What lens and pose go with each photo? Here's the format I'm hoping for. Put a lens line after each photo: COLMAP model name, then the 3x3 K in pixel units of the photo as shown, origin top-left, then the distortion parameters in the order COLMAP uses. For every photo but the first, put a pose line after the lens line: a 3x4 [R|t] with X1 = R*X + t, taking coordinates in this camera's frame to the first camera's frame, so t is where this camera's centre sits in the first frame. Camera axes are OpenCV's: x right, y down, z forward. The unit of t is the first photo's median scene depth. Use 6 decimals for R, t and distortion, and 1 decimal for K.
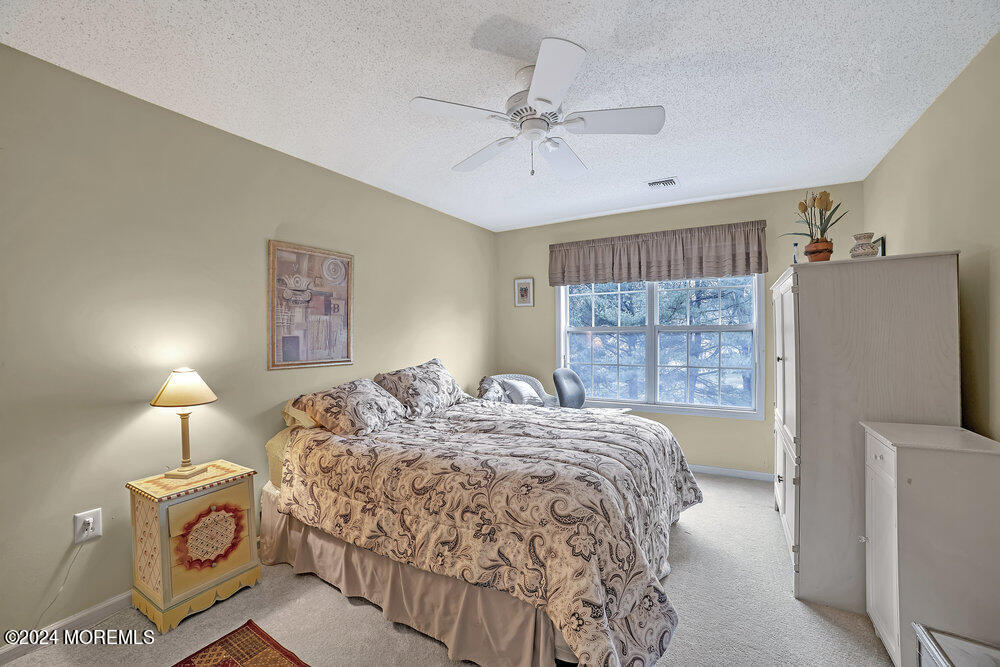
lens RADIAL K [[406.0, 0, 489.3], [0, 406.0, 336.8], [0, 0, 1]] dist [-0.103786, 0.039492]
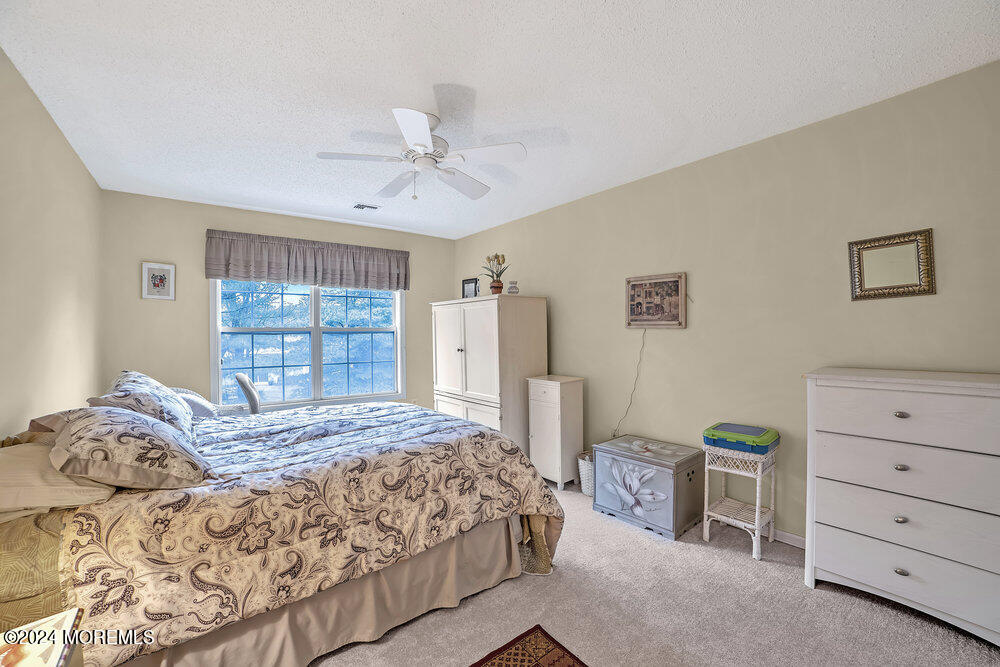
lens RADIAL K [[406.0, 0, 489.3], [0, 406.0, 336.8], [0, 0, 1]] dist [-0.103786, 0.039492]
pose [[0.354496, -0.005174, 0.935043, -0.923246], [0.011154, 0.999937, 0.001304, 0.007141], [-0.934991, 0.009967, 0.354531, 0.368467]]
